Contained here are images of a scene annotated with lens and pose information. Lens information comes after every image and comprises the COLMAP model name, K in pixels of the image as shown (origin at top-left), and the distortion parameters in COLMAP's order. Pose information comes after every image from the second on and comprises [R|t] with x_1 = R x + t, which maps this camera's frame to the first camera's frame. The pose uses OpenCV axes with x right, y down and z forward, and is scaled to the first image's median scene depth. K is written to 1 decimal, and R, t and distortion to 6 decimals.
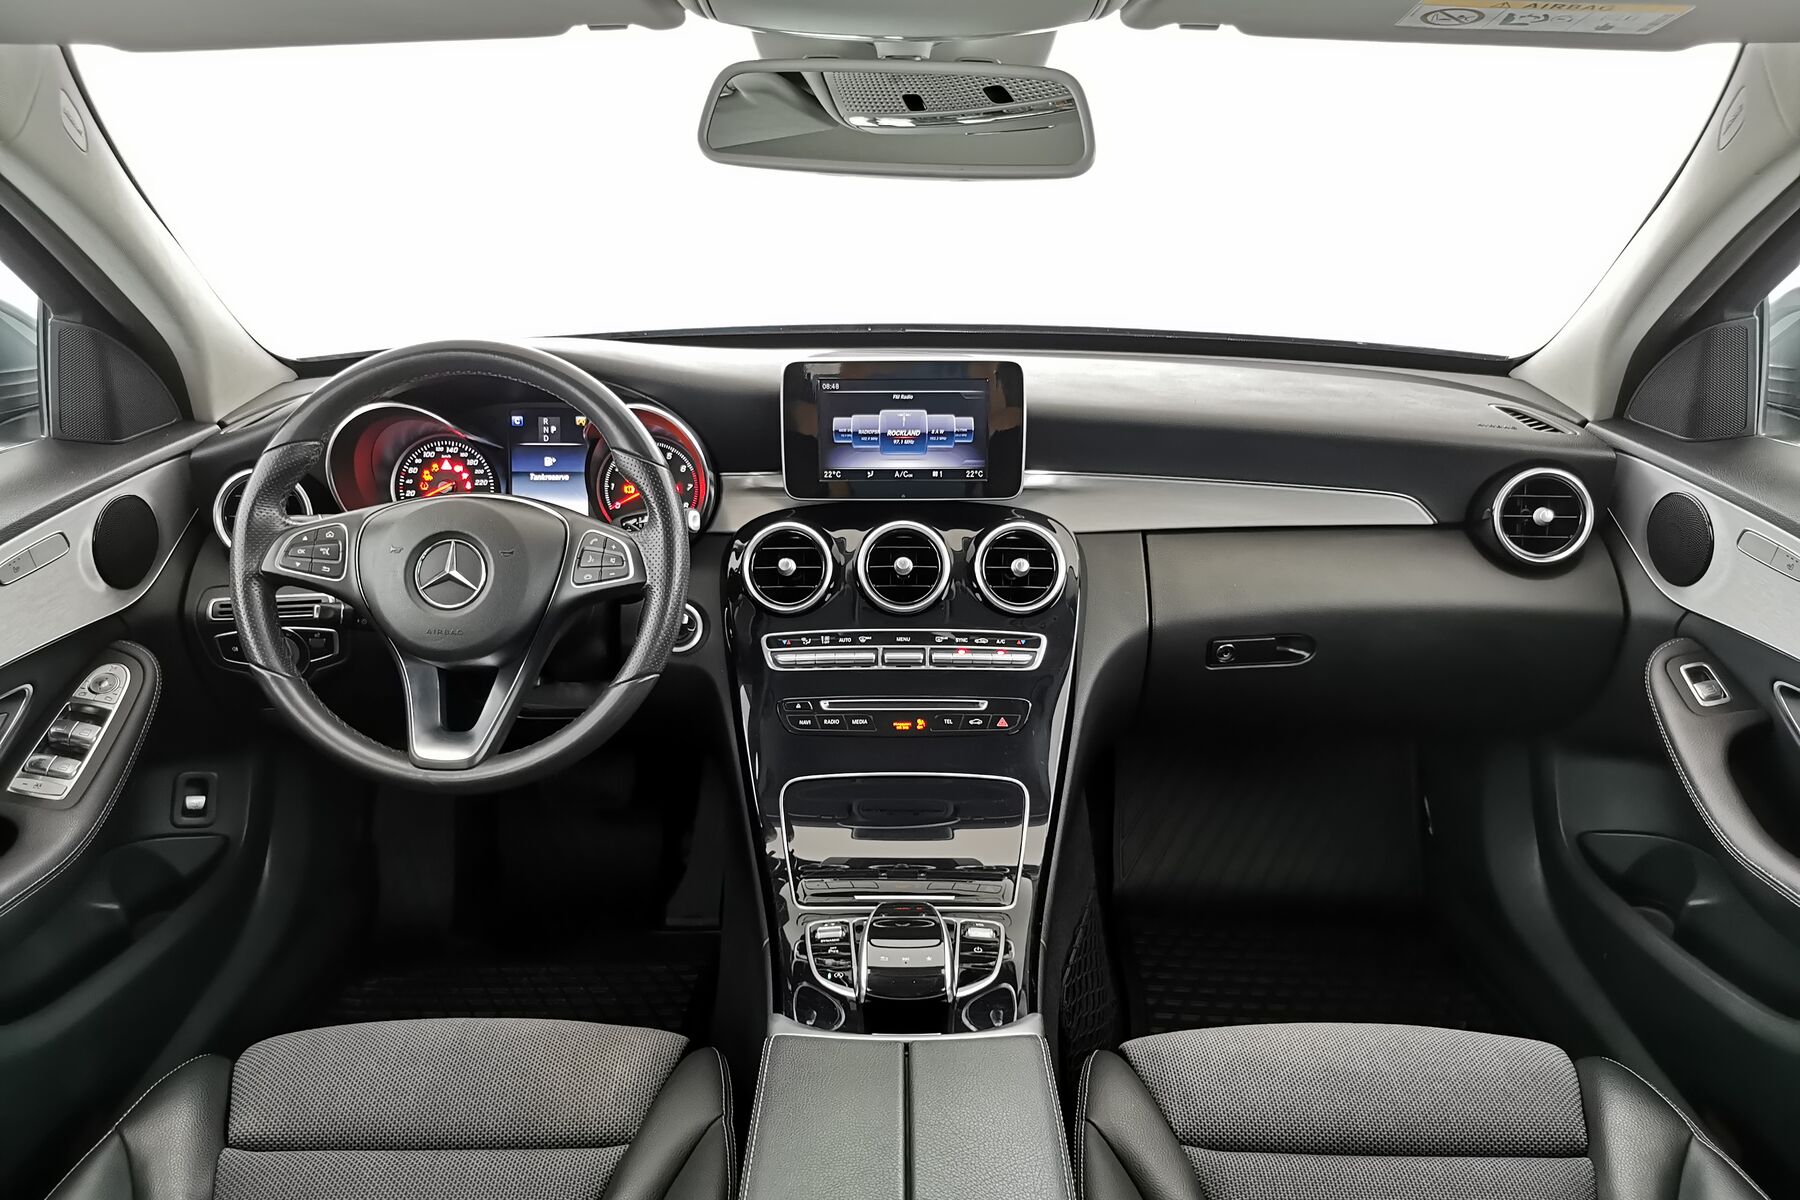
lens RADIAL K [[1413.8, 0, 902.9], [0, 1413.8, 599.2], [0, 0, 1]] dist [0.020132, 0.010345]
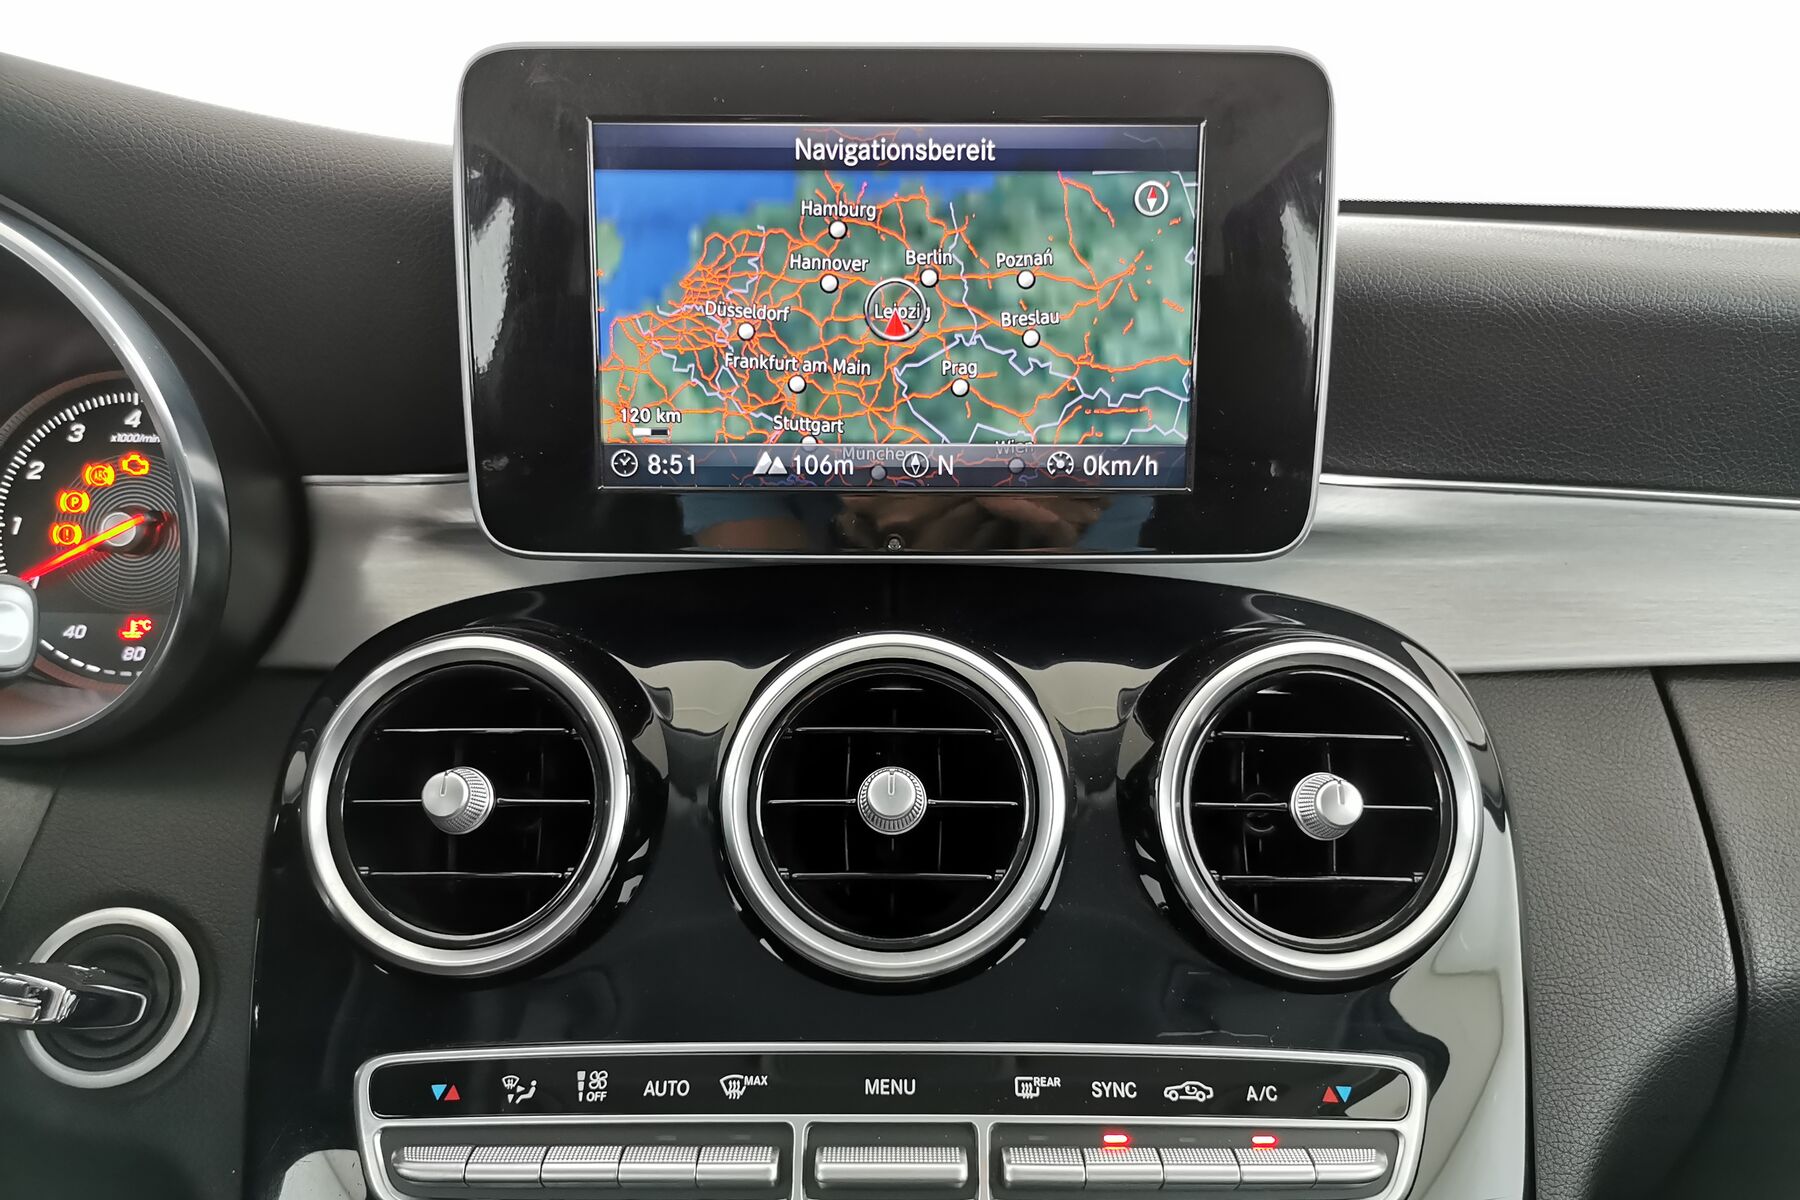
lens RADIAL K [[1394.4, 0, 897.3], [0, 1394.4, 595.6], [0, 0, 1]] dist [0.047237, -0.001268]
pose [[0.999934, 0.005390, -0.010140, 0.003746], [-0.006212, 0.996541, -0.082872, -0.040176], [0.009658, 0.082930, 0.996509, 0.732171]]
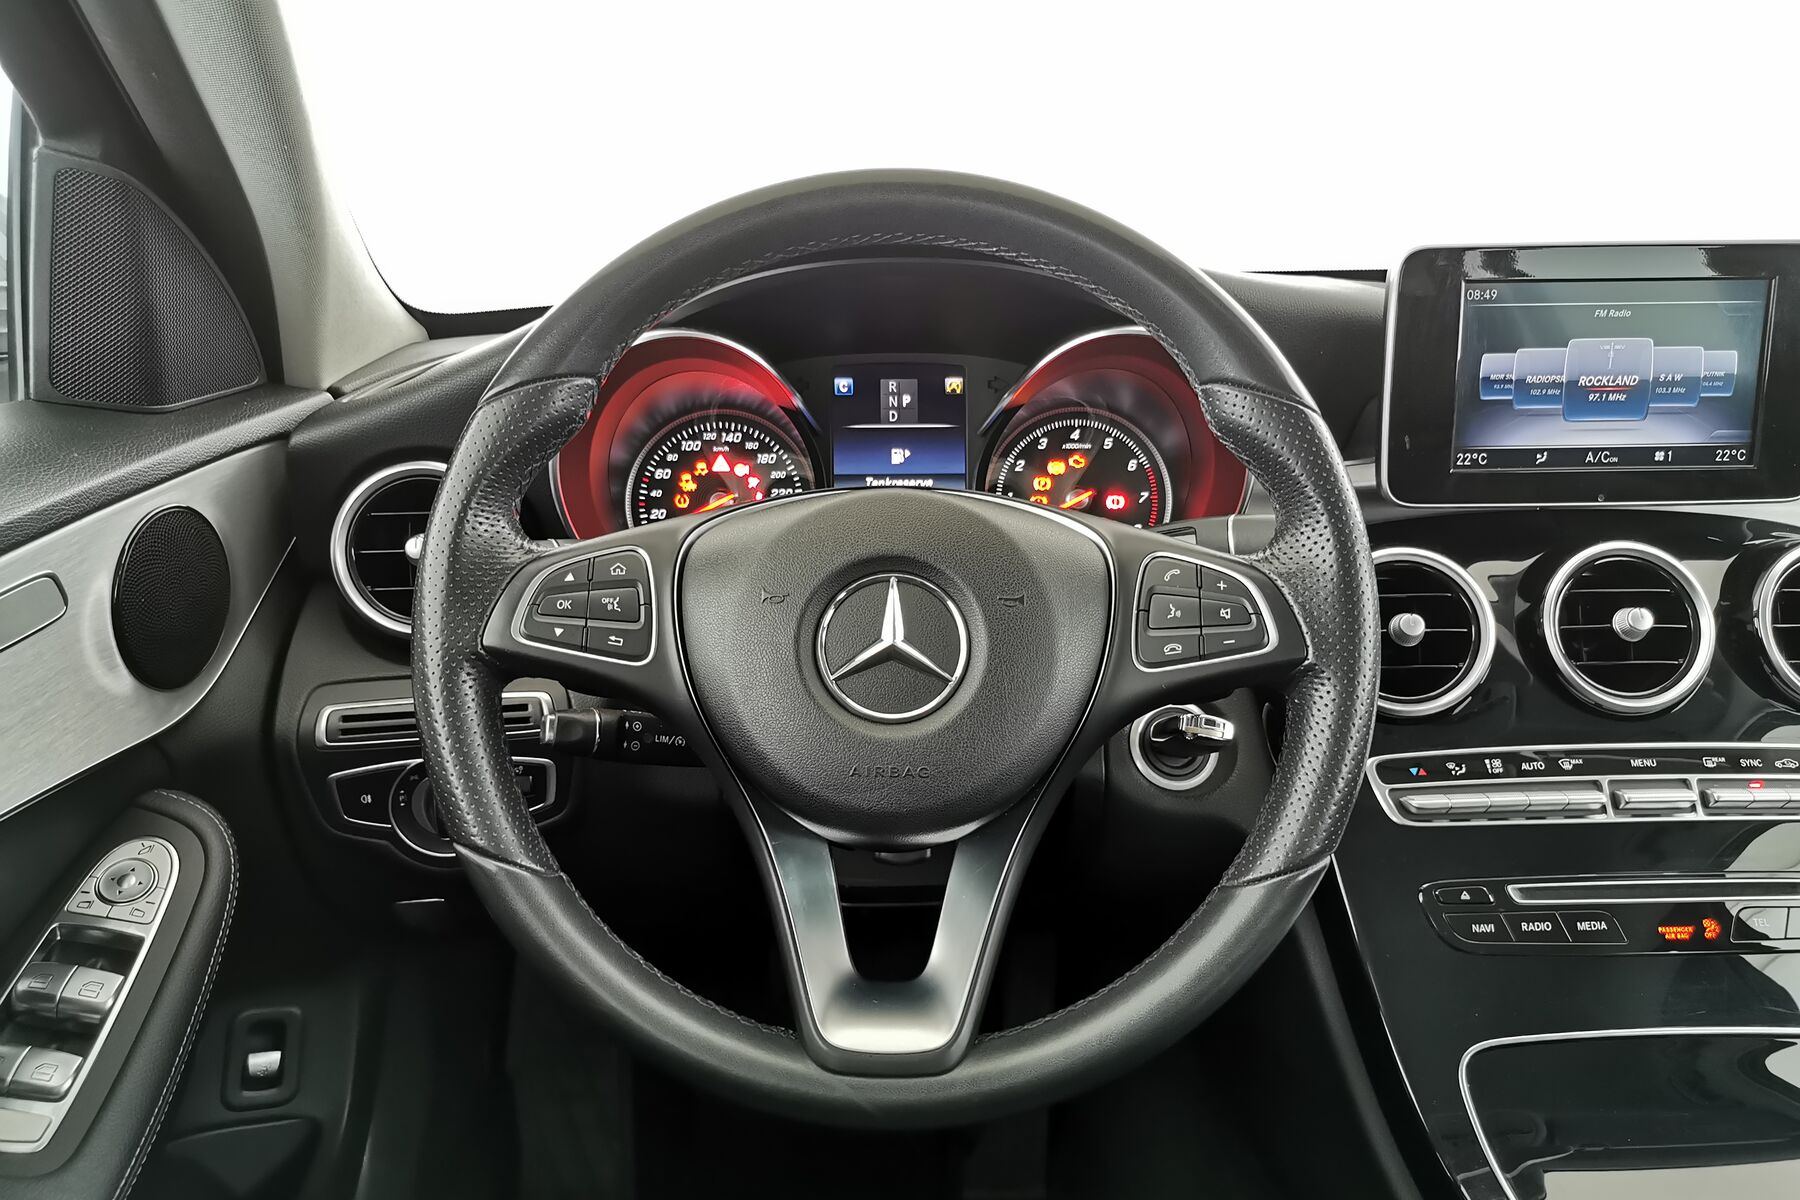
lens RADIAL K [[1413.8, 0, 895.0], [0, 1413.8, 596.4], [0, 0, 1]] dist [0.020132, 0.010345]
pose [[0.999622, -0.013122, 0.024155, -0.290274], [0.014641, 0.997854, -0.063822, -0.003911], [-0.023266, 0.064151, 0.997669, 0.469314]]
